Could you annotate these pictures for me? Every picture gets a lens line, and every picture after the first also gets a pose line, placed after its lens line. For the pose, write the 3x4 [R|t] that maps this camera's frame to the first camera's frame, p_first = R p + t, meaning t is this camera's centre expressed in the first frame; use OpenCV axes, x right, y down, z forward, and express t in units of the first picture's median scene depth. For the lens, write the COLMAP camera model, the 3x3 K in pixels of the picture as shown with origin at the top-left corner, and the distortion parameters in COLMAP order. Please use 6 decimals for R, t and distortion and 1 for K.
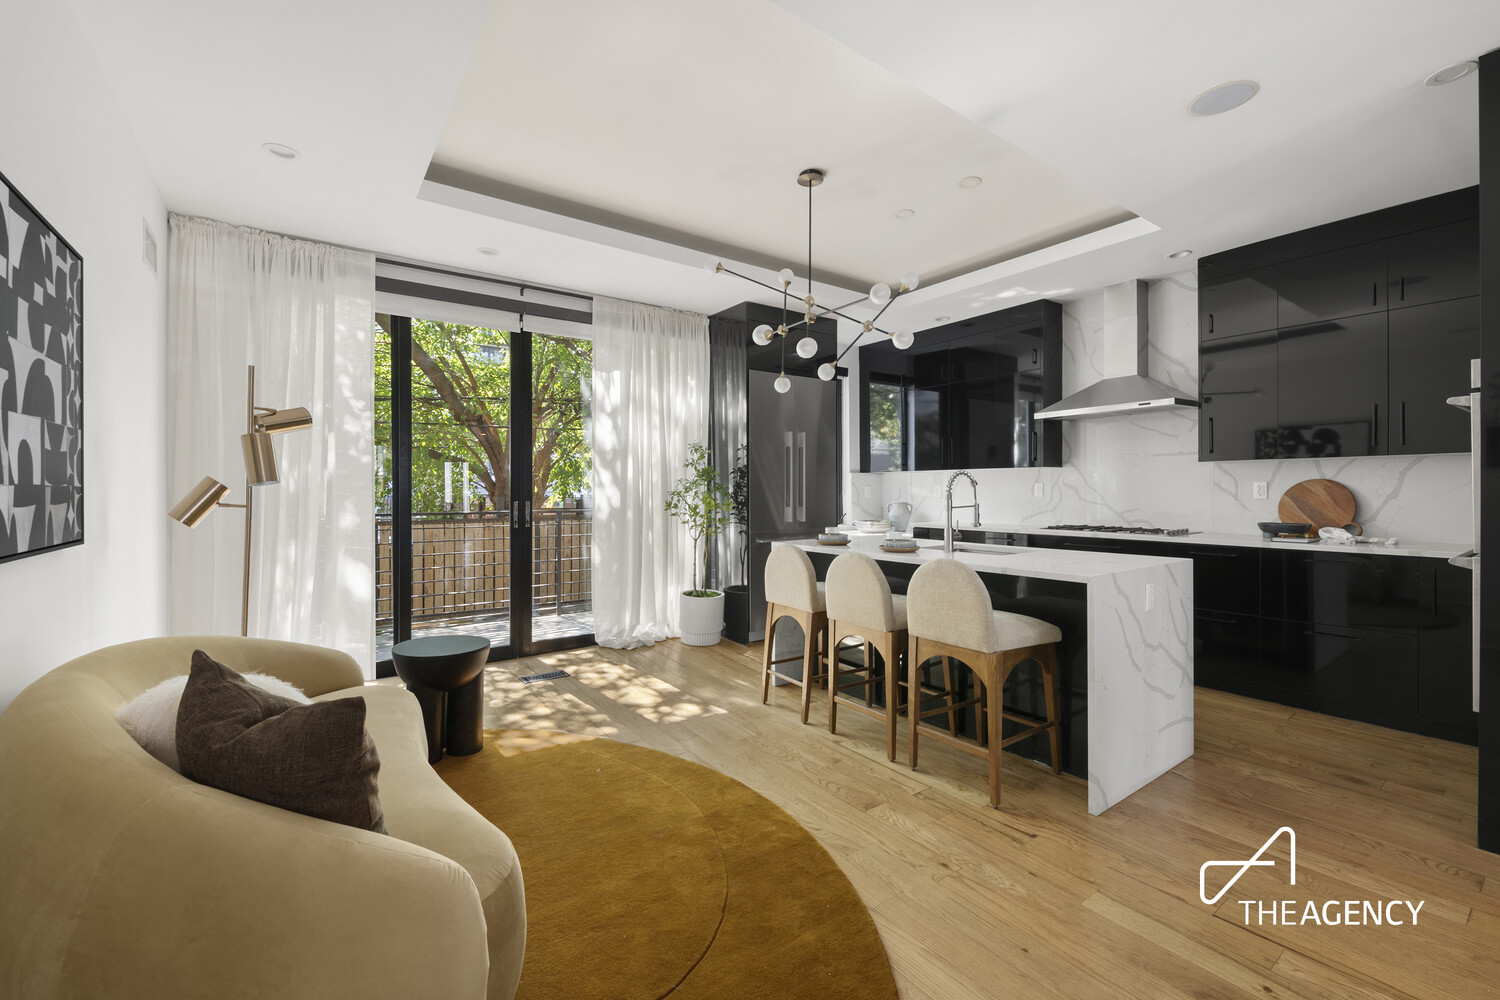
lens RADIAL K [[630.7, 0, 756.1], [0, 630.7, 494.0], [0, 0, 1]] dist [0.000793, 0.000274]
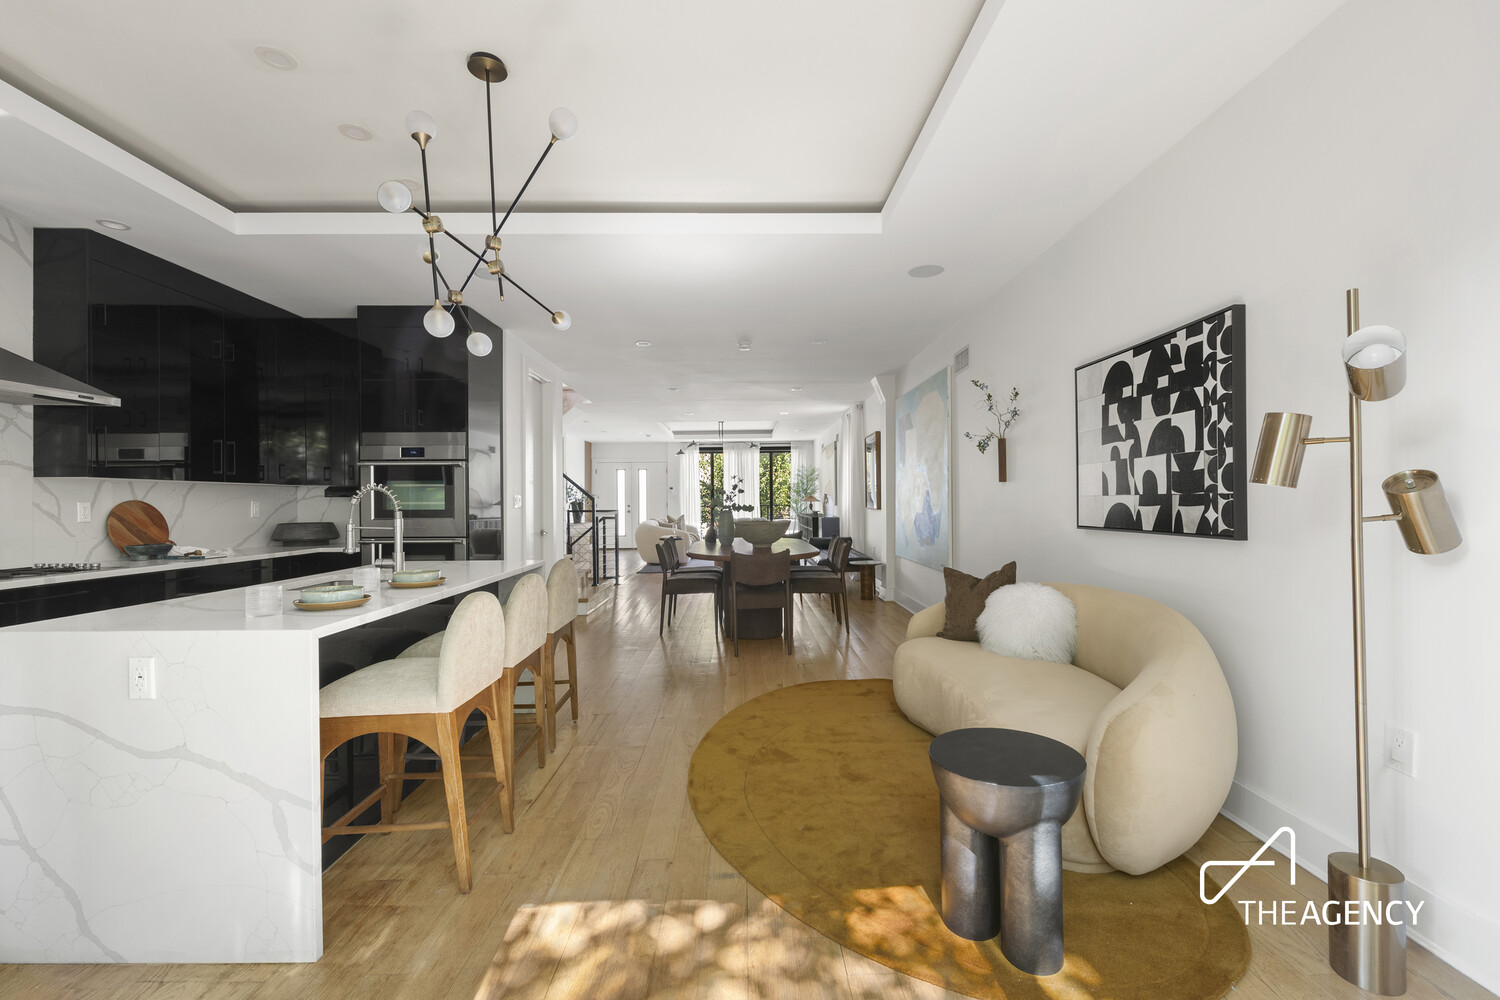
lens RADIAL K [[630.7, 0, 756.1], [0, 630.7, 494.0], [0, 0, 1]] dist [0.000793, 0.000274]
pose [[-0.816787, 0.020181, 0.576586, -0.477210], [0.017728, 0.999794, -0.009880, -0.005590], [-0.576666, 0.002151, -0.816977, 1.175781]]
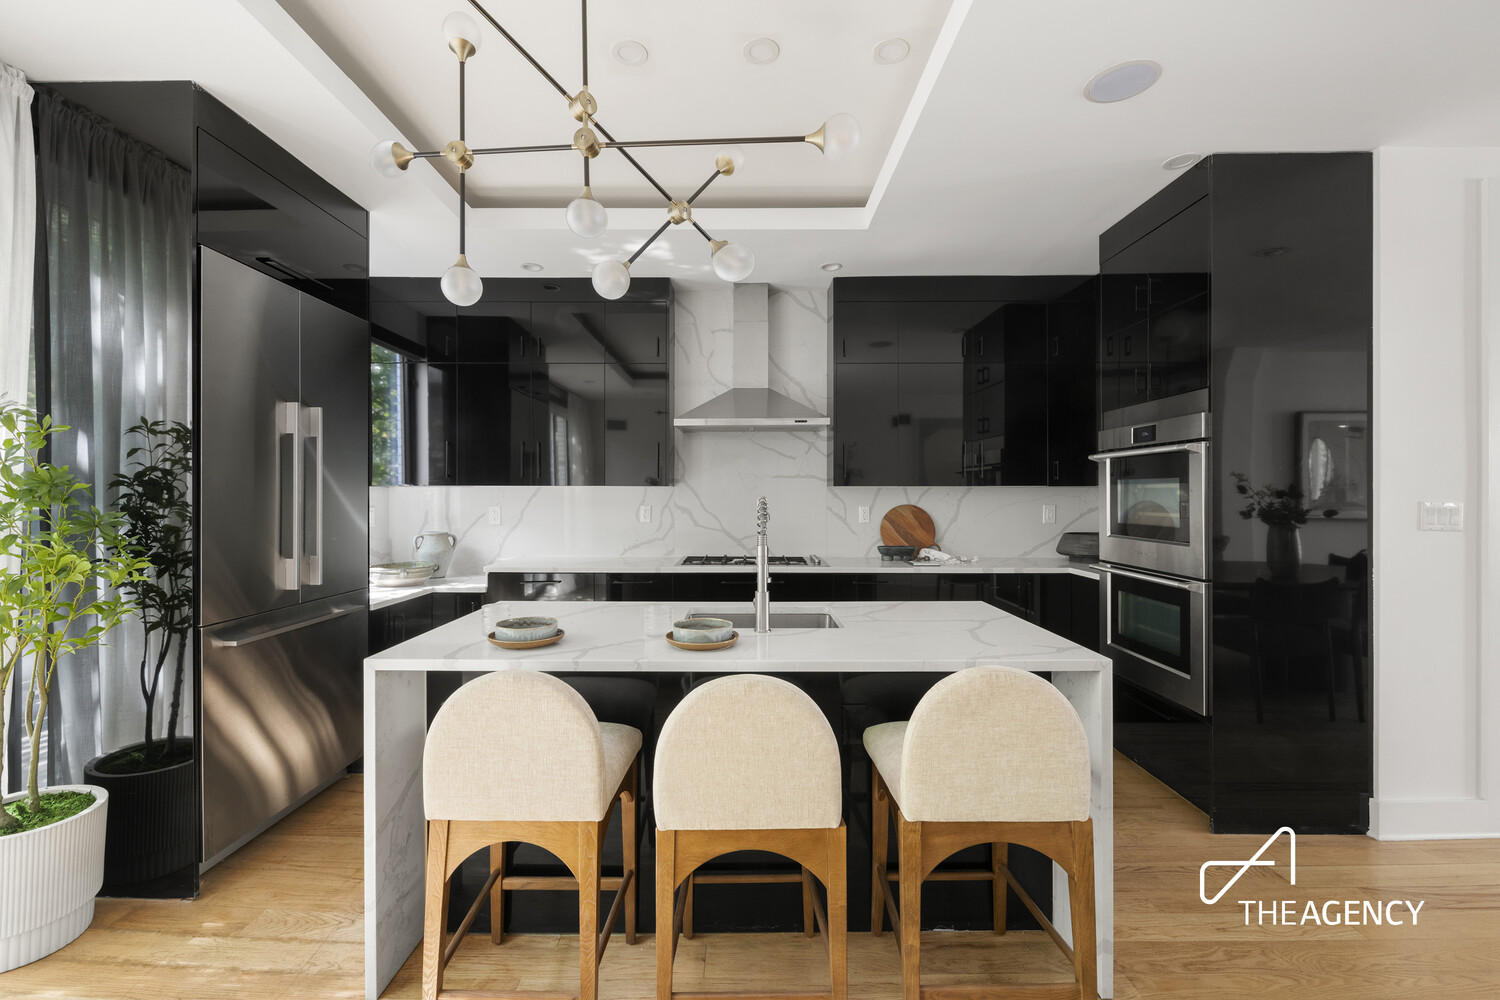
lens RADIAL K [[629.8, 0, 750.0], [0, 629.8, 500.0], [0, 0, 1]] dist [-0.003457, -0.000500]
pose [[0.592142, 0.003453, 0.805826, -0.158652], [0.001784, 0.999983, -0.005595, -0.024546], [-0.805831, 0.004750, 0.592126, 0.530571]]
